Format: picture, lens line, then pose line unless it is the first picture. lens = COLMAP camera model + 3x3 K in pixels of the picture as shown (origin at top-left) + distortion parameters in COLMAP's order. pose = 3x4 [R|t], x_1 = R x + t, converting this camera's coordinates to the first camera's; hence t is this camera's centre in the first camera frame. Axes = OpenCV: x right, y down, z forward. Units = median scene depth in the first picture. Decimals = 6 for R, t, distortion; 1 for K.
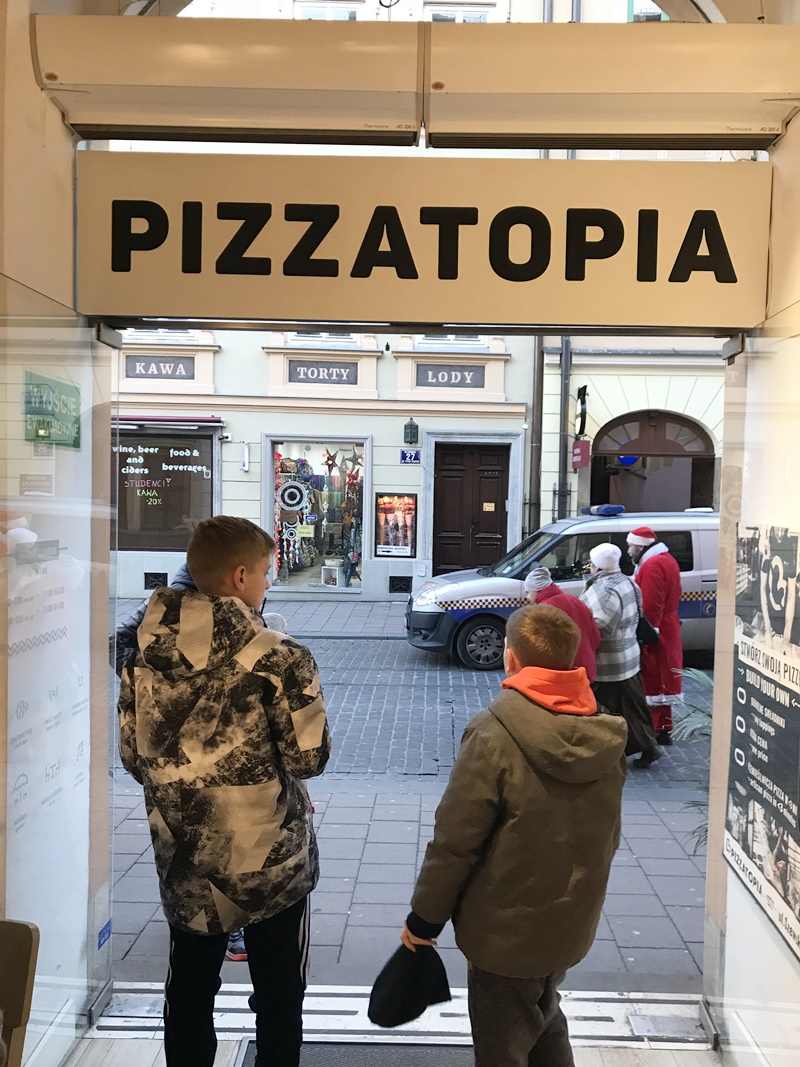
lens RADIAL K [[813.9, 0, 403.8], [0, 813.9, 532.3], [0, 0, 1]] dist [0.007263, 0.001322]
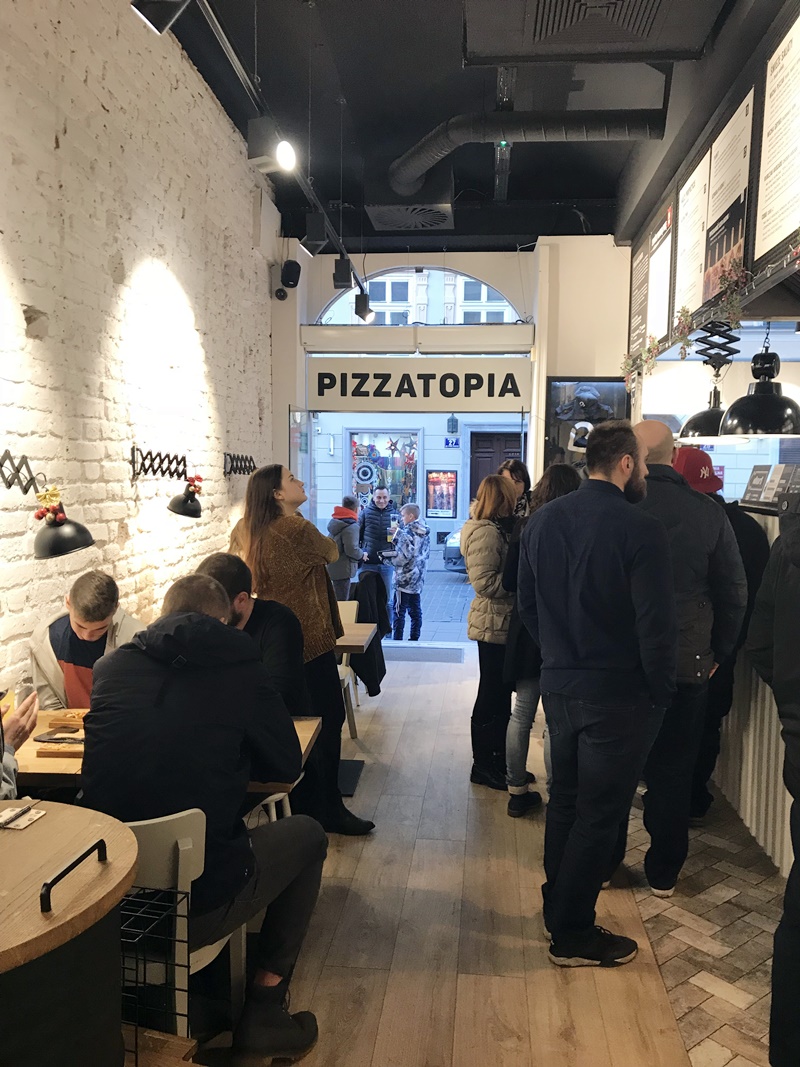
lens RADIAL K [[813.9, 0, 403.8], [0, 813.9, 532.3], [0, 0, 1]] dist [0.007263, 0.001322]
pose [[0.996776, -0.003658, -0.080147, 0.066609], [0.005691, 0.999667, 0.025153, 0.038169], [0.080029, -0.025528, 0.996466, -0.649348]]
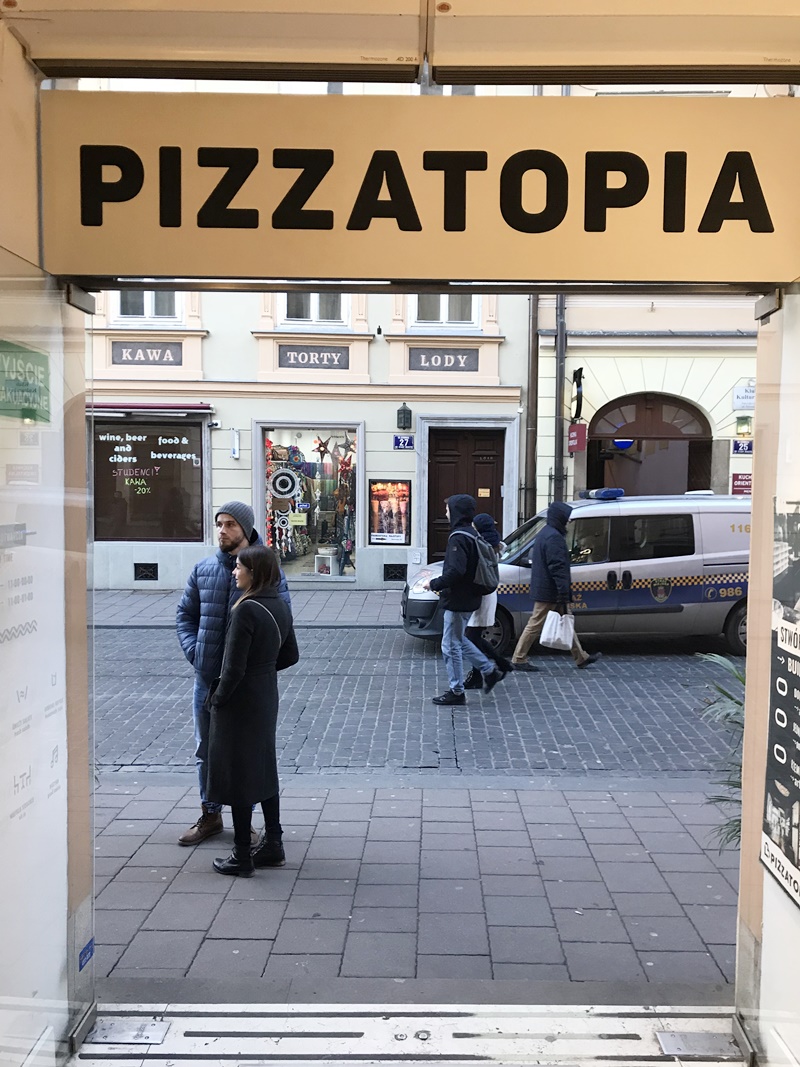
lens RADIAL K [[813.9, 0, 403.8], [0, 813.9, 532.3], [0, 0, 1]] dist [0.007263, 0.001322]
pose [[0.999896, -0.010807, 0.009574, -0.004552], [0.010669, 0.999840, 0.014367, 0.003031], [-0.009728, -0.014263, 0.999851, 0.028449]]
